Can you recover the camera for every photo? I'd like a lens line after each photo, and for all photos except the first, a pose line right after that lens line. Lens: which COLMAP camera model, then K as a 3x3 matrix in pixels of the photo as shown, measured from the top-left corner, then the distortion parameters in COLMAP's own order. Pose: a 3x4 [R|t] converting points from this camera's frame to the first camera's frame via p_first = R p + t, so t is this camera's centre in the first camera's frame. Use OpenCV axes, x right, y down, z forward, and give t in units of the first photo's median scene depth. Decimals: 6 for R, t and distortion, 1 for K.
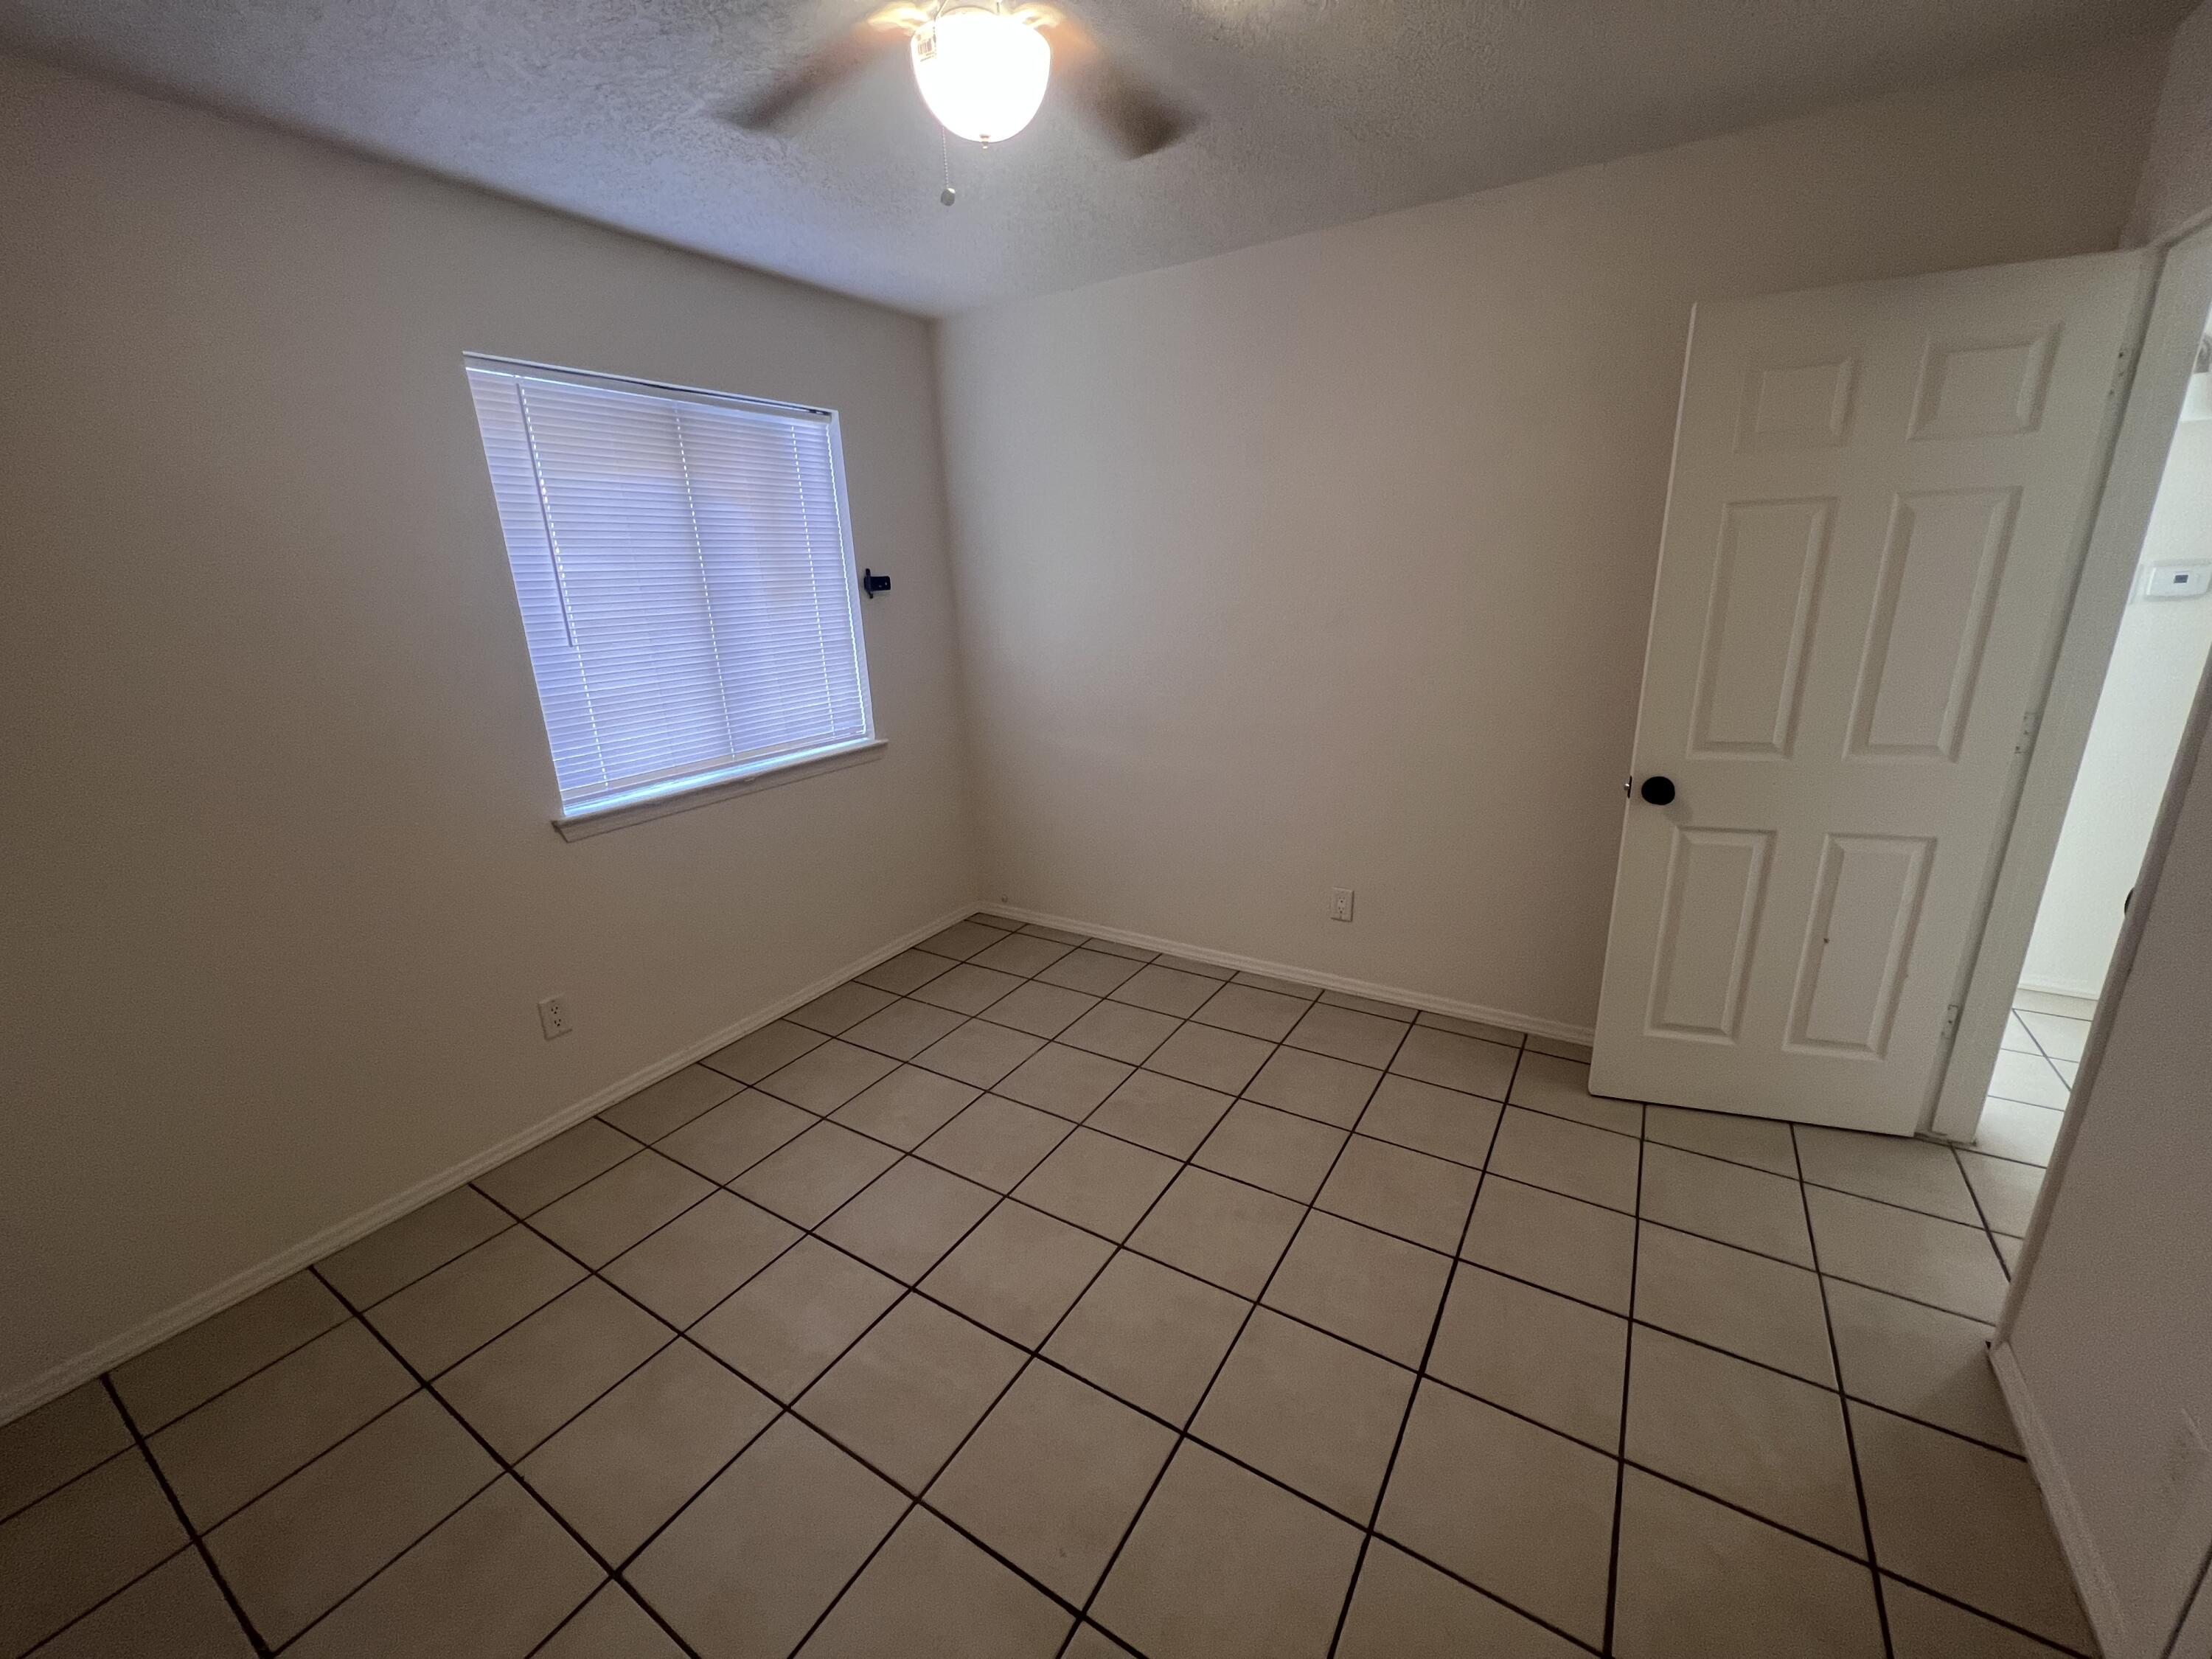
lens RADIAL K [[885.7, 0, 1103.4], [0, 885.7, 836.0], [0, 0, 1]] dist [0.000827, -0.000203]
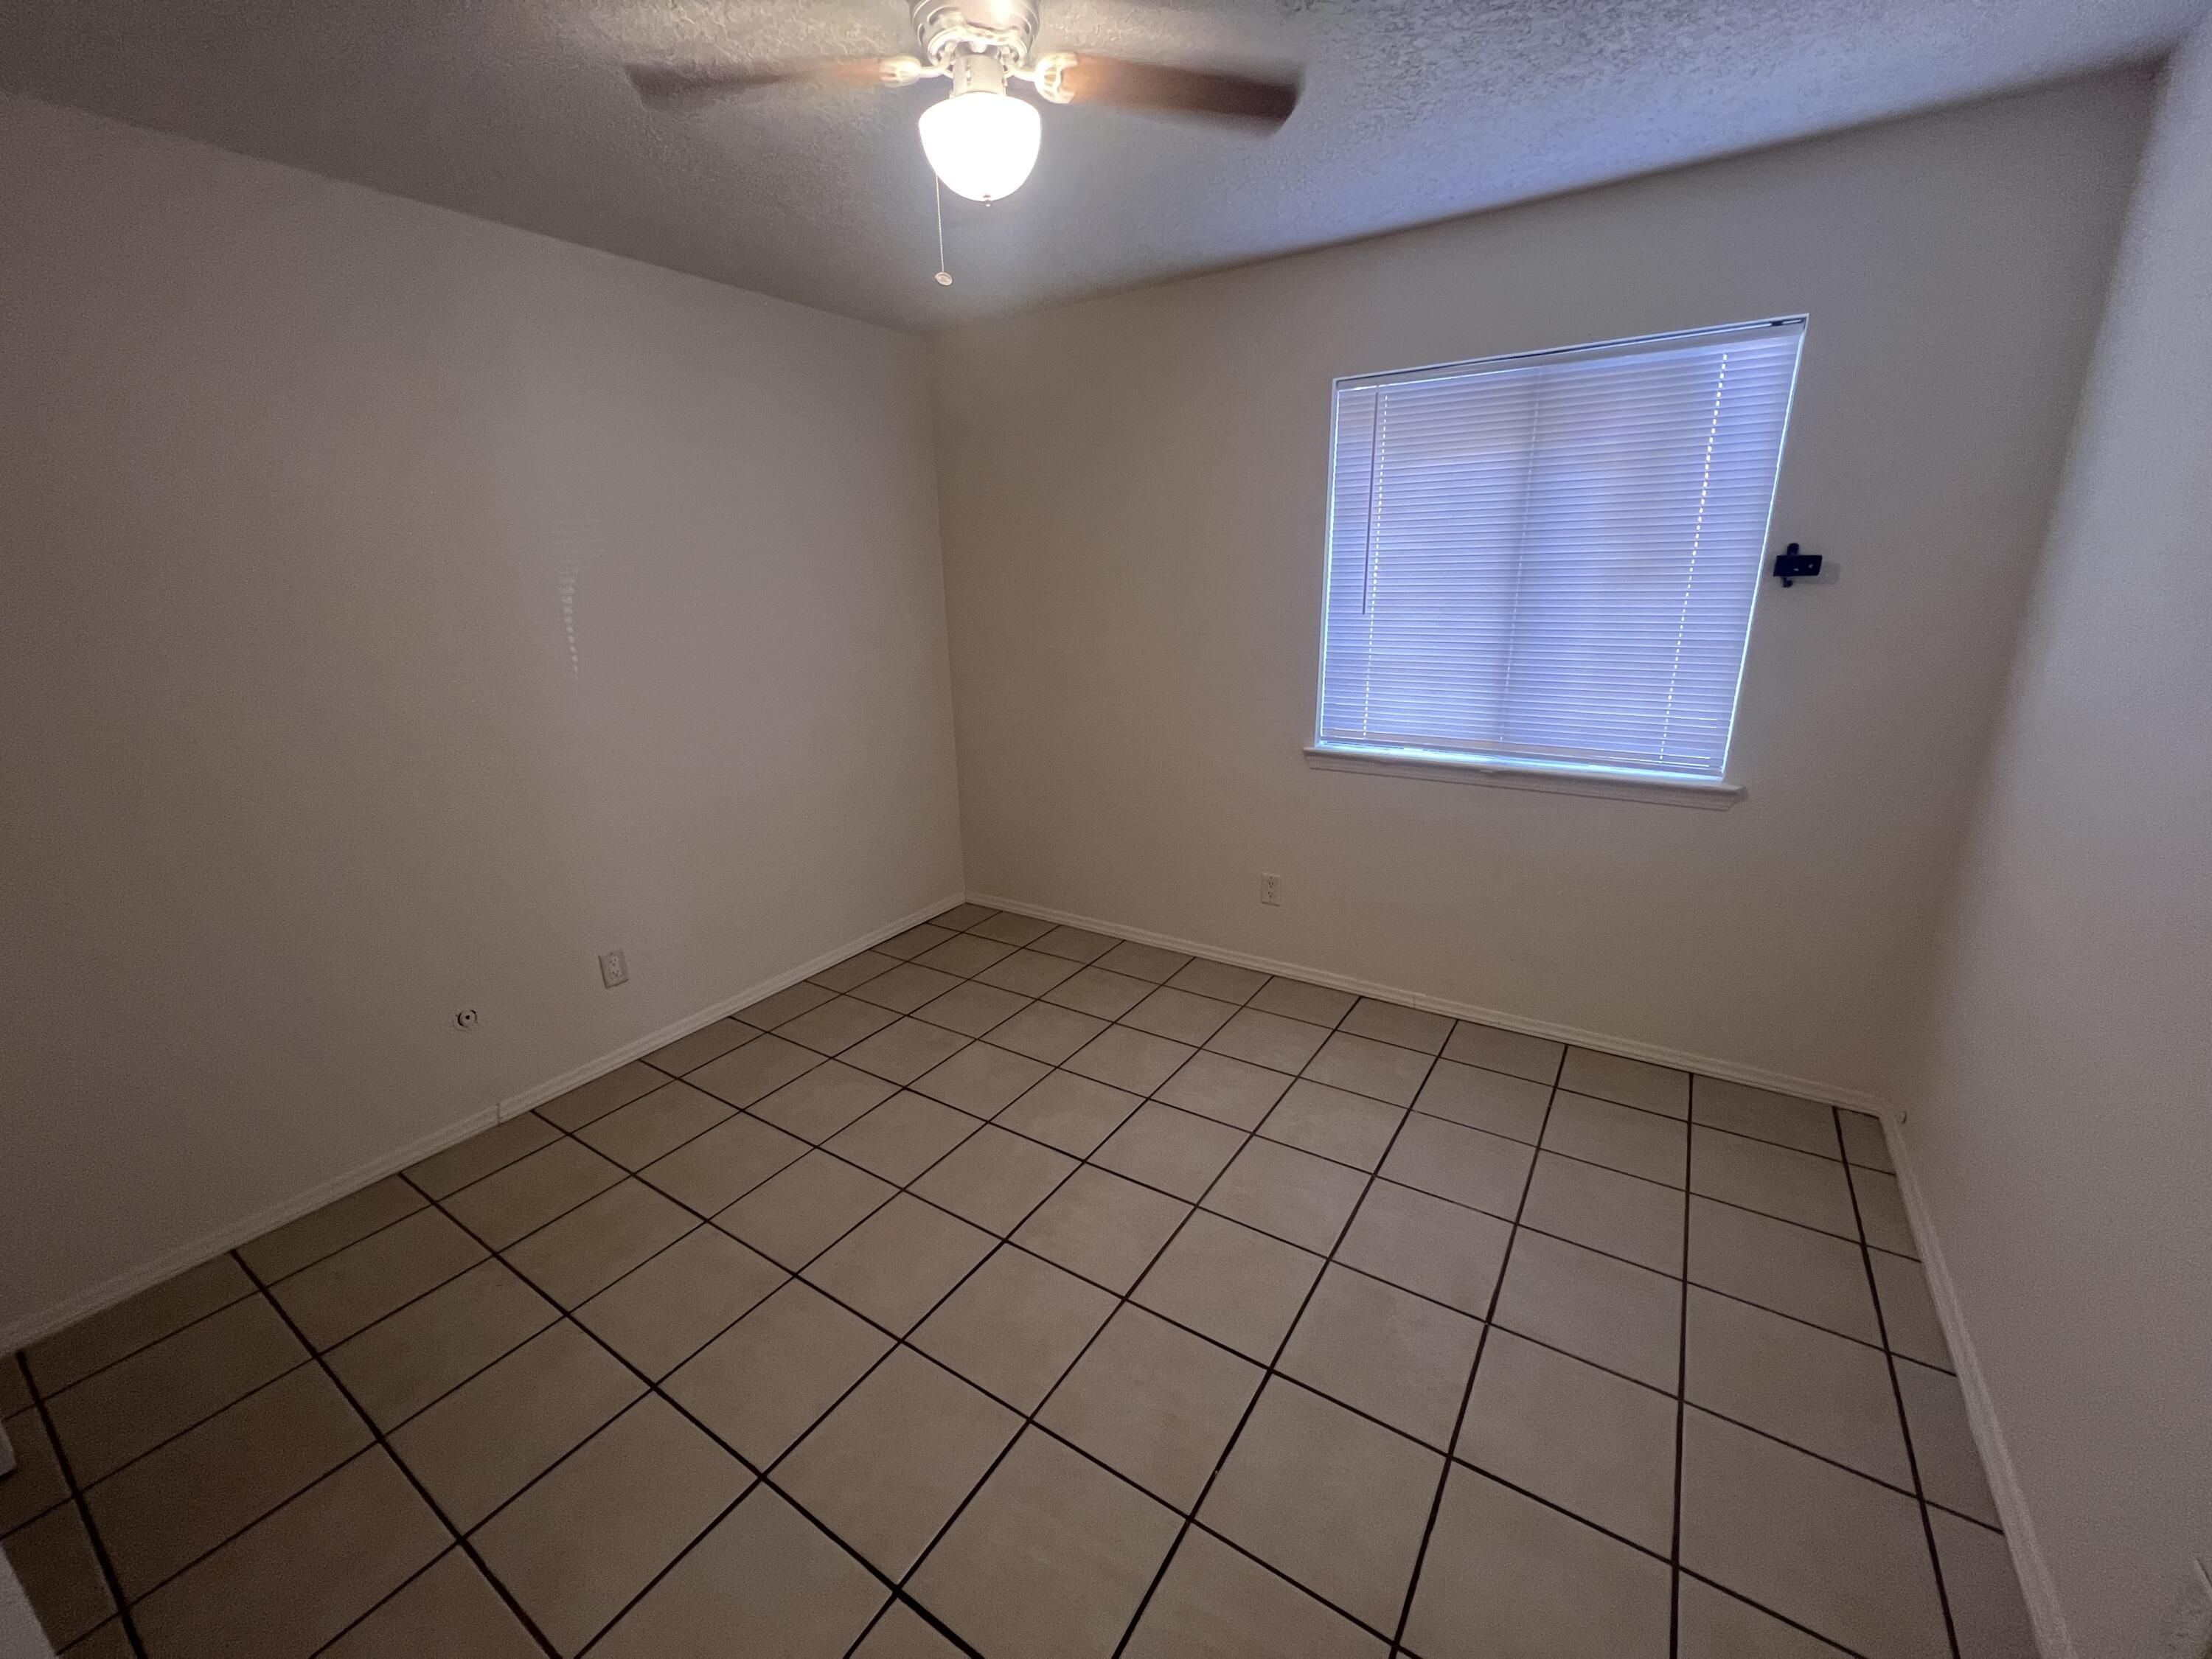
lens RADIAL K [[885.7, 0, 1105.9], [0, 885.7, 835.9], [0, 0, 1]] dist [0.000827, -0.000203]
pose [[-0.020241, 0.323777, -0.945917, 0.549093], [-0.267454, 0.909877, 0.317164, -0.199389], [0.963358, 0.259409, 0.068179, 0.582158]]
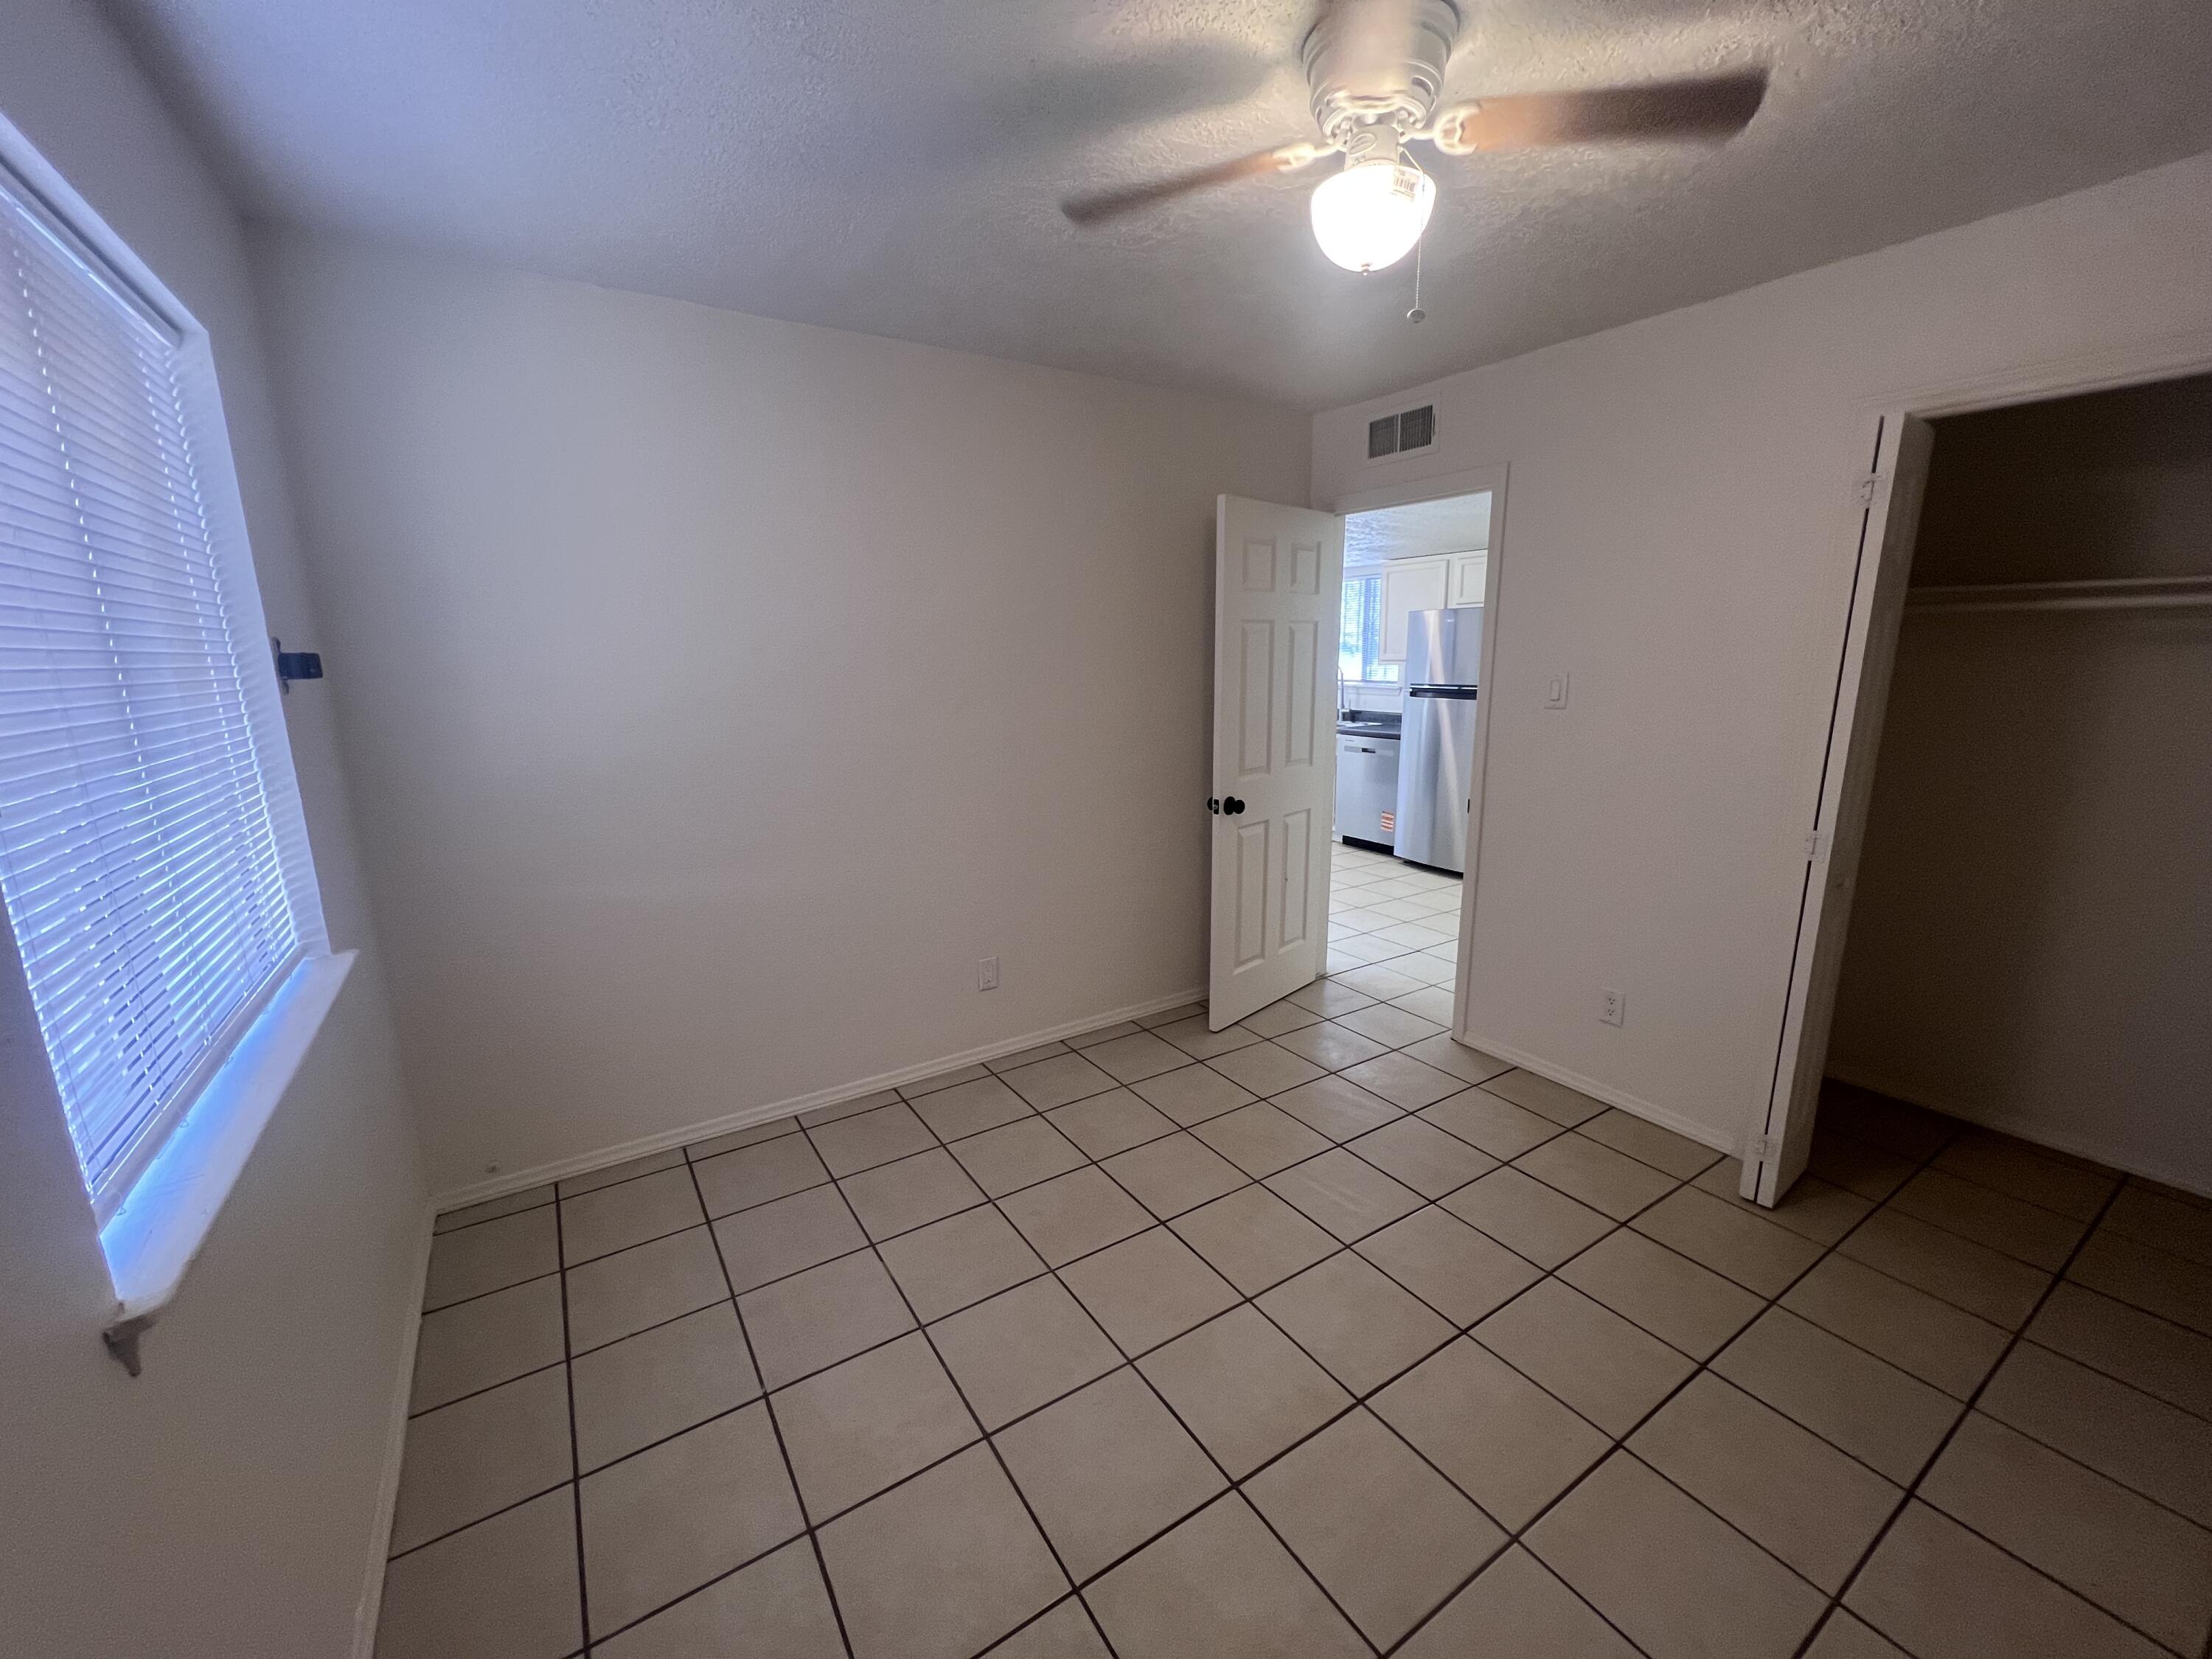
lens RADIAL K [[885.7, 0, 1106.5], [0, 885.7, 830.5], [0, 0, 1]] dist [0.000827, -0.000203]
pose [[0.421134, -0.146625, 0.895068, -0.640637], [0.263074, 0.964170, 0.034167, -0.092658], [-0.868008, 0.221080, 0.444619, 0.424081]]
